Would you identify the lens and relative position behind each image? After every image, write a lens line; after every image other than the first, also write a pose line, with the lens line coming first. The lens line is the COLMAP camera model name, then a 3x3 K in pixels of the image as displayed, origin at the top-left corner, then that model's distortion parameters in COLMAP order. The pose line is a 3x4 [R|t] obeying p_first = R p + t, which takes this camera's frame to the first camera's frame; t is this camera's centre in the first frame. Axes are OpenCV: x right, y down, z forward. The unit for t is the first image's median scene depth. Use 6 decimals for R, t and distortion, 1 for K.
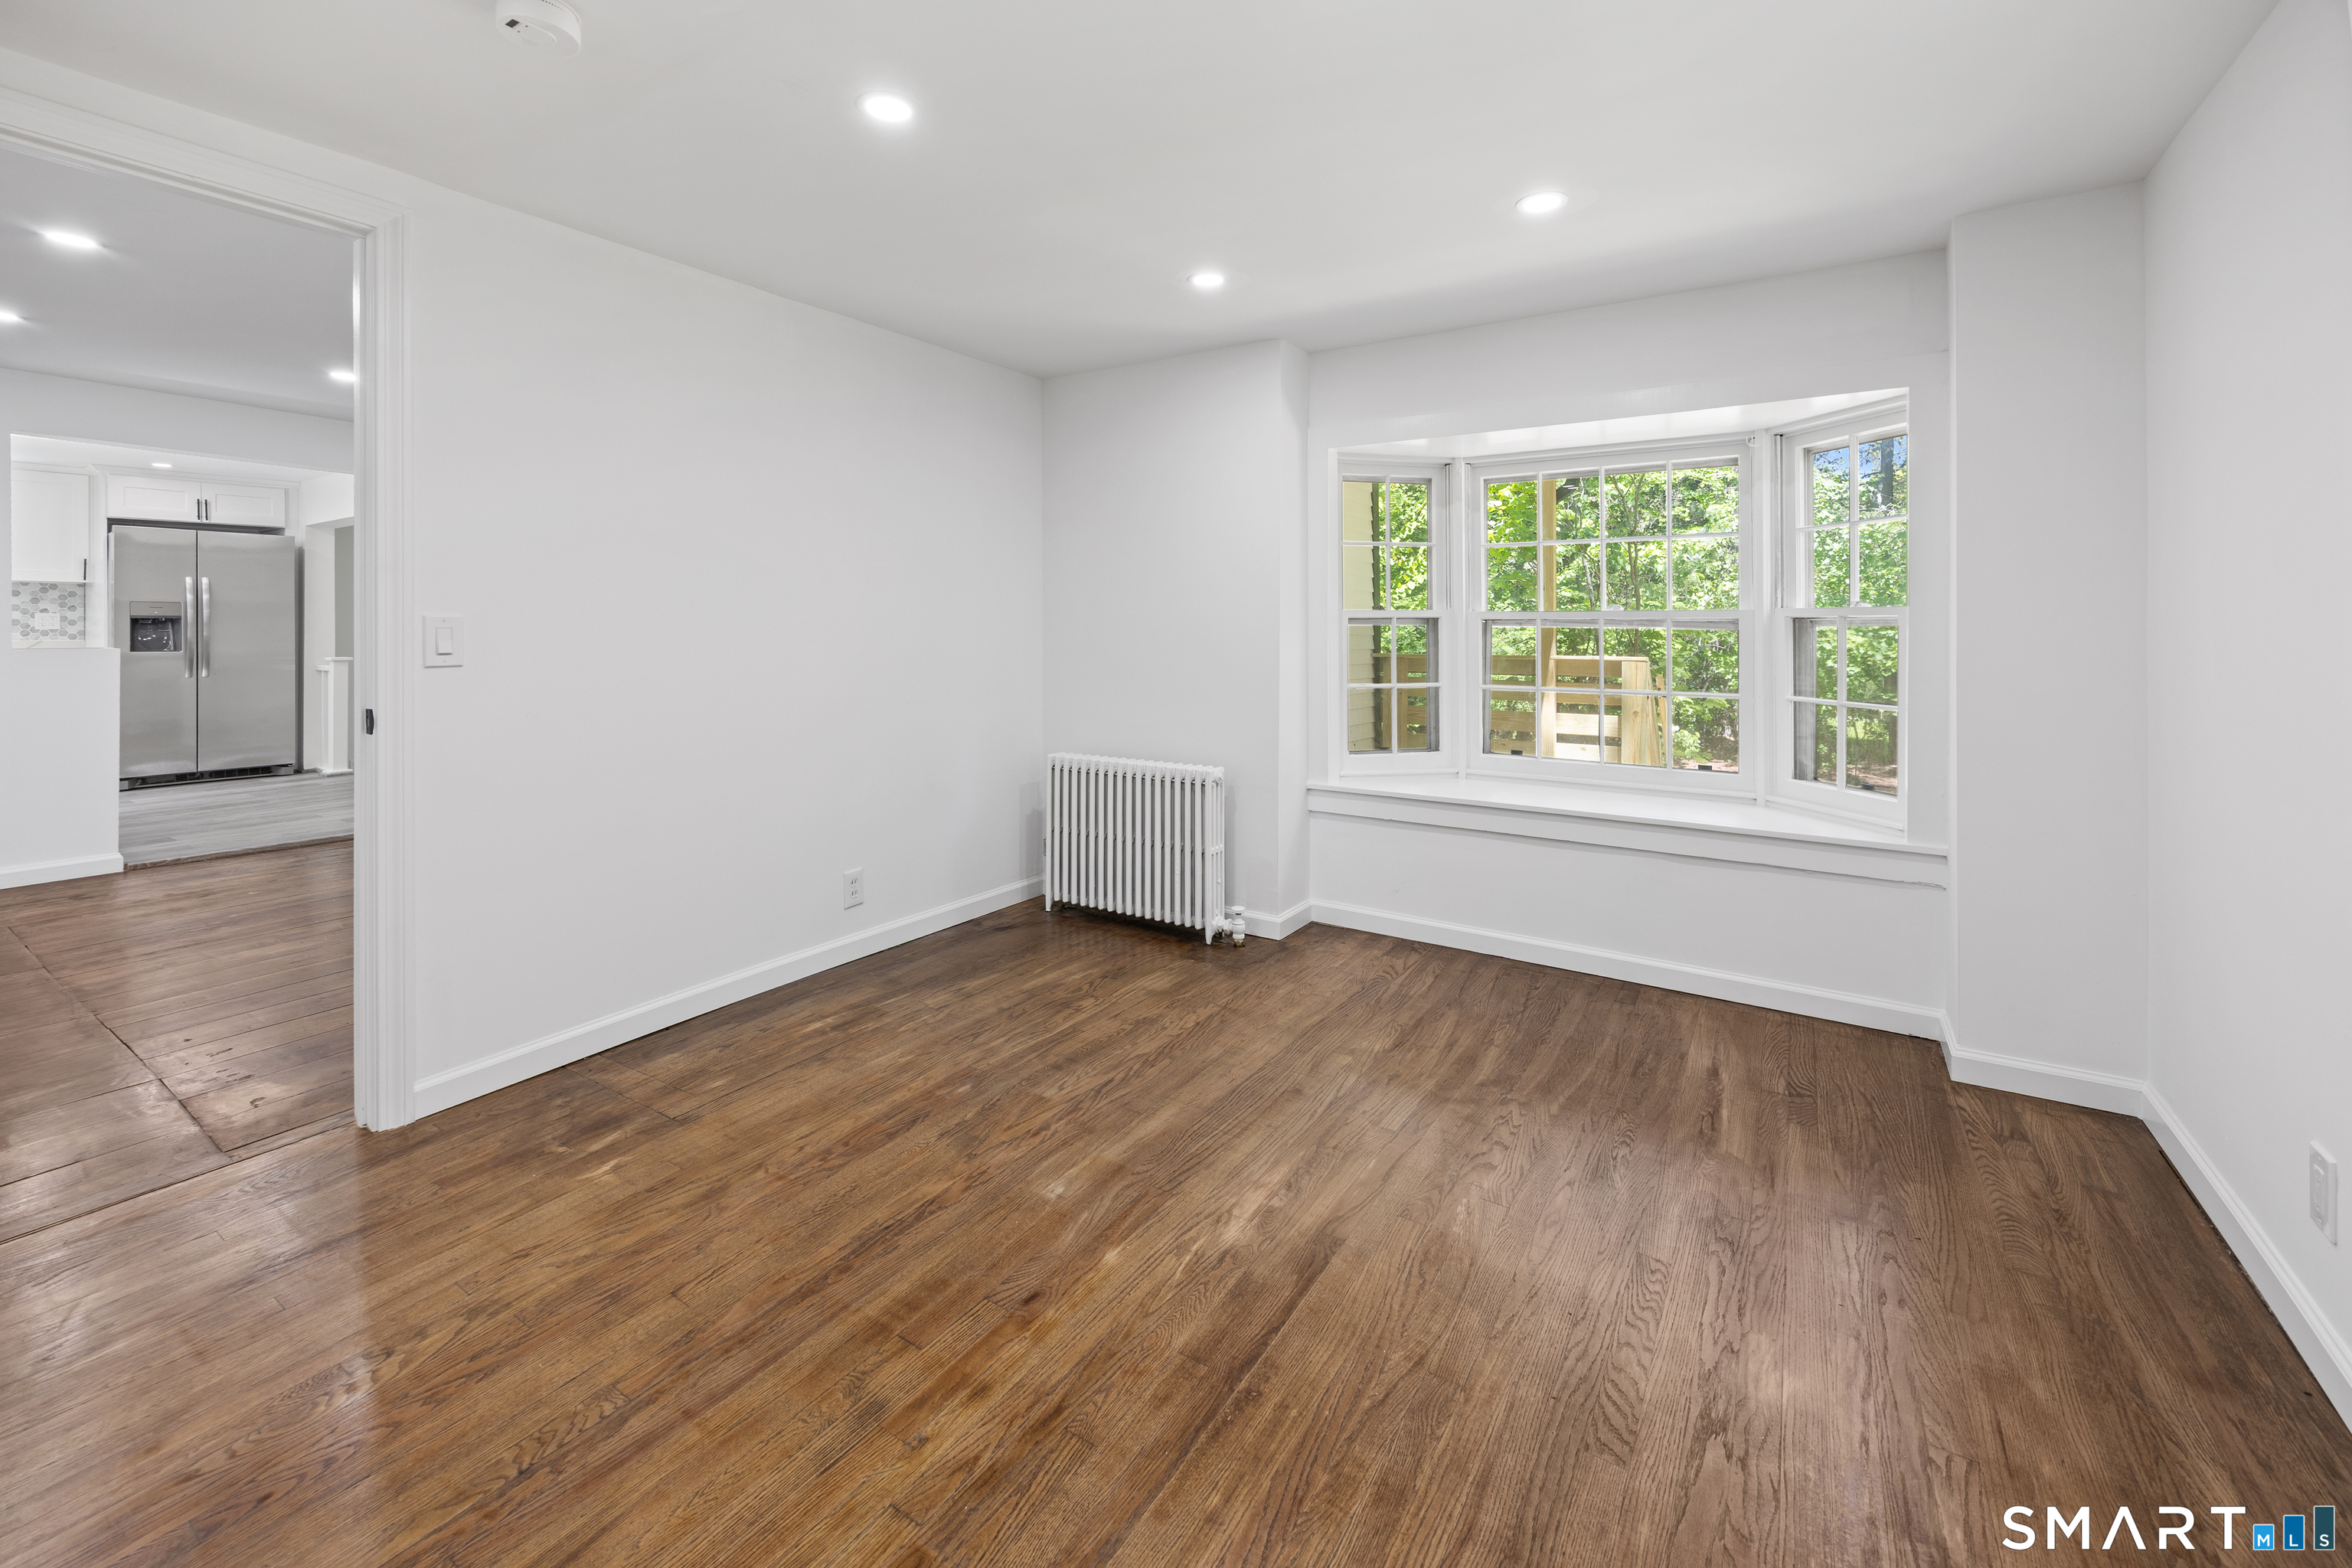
lens RADIAL K [[962.3, 0, 1192.8], [0, 962.3, 636.3], [0, 0, 1]] dist [-0.005474, 0.000350]
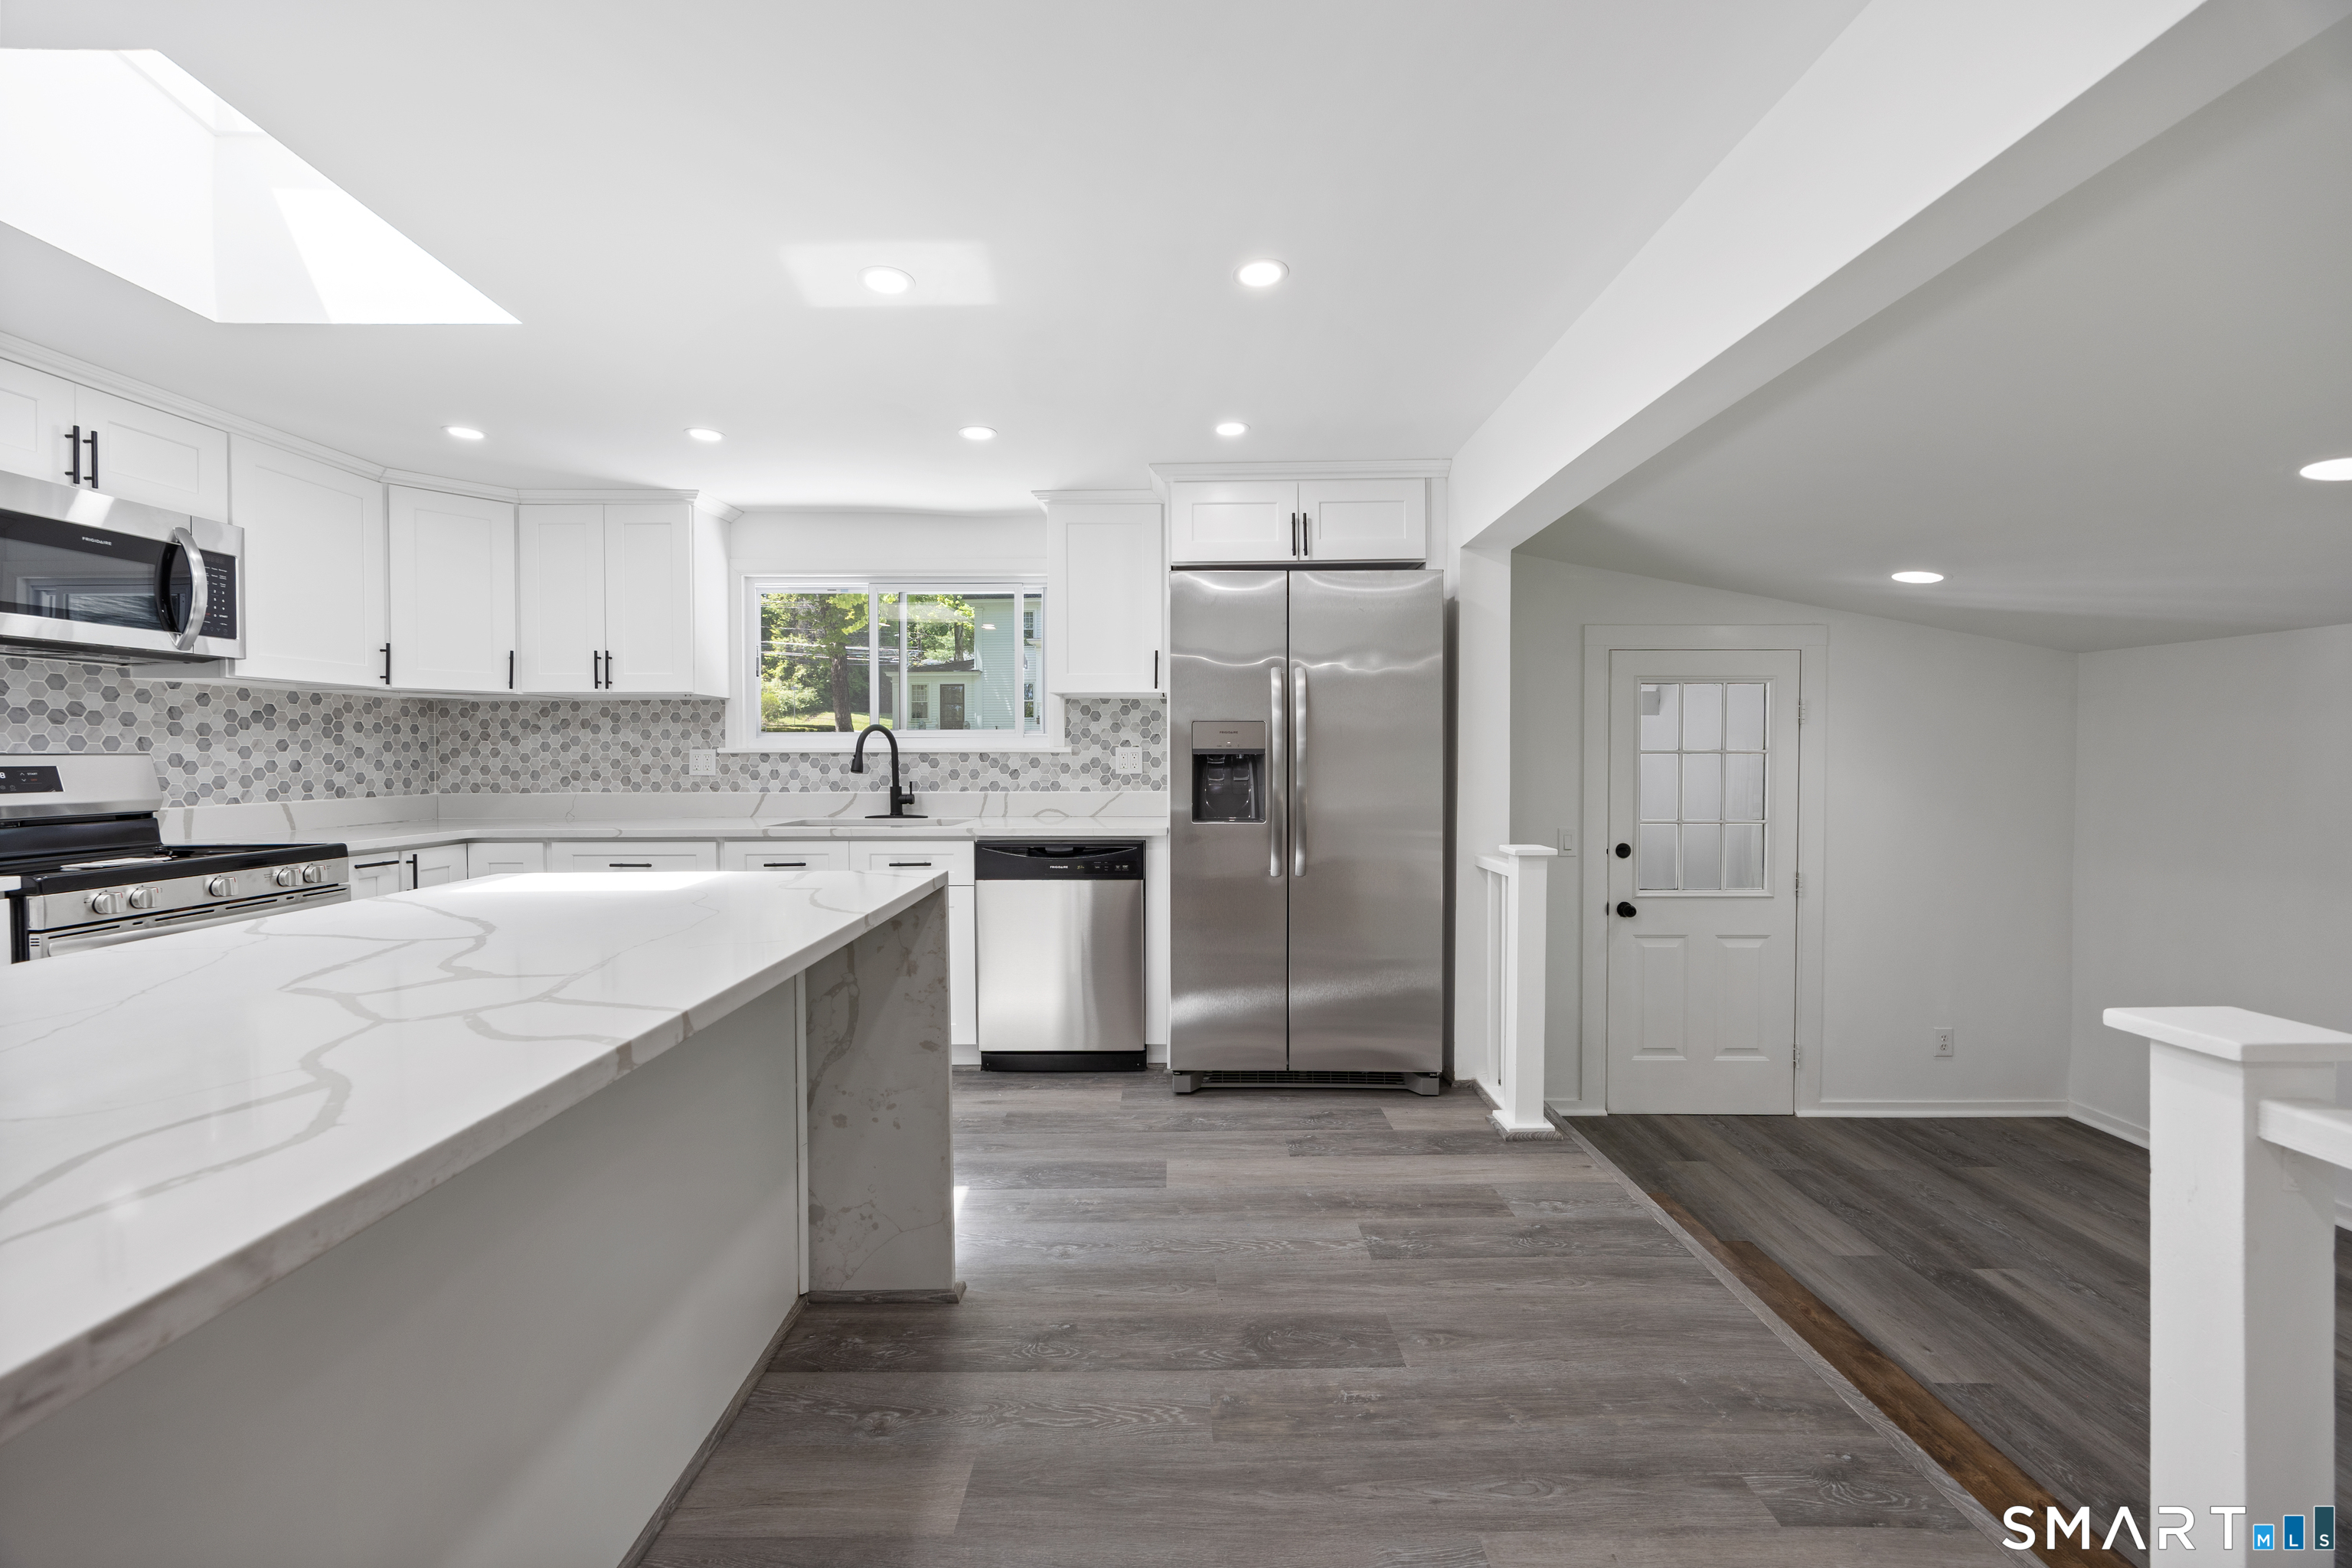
lens RADIAL K [[933.6, 0, 1189.2], [0, 933.6, 775.4], [0, 0, 1]] dist [0.000675, 0.000078]
pose [[0.548216, 0.007144, -0.836306, -0.671424], [-0.001470, 0.999970, 0.007579, -0.010819], [0.836336, -0.002925, 0.548210, 0.697516]]
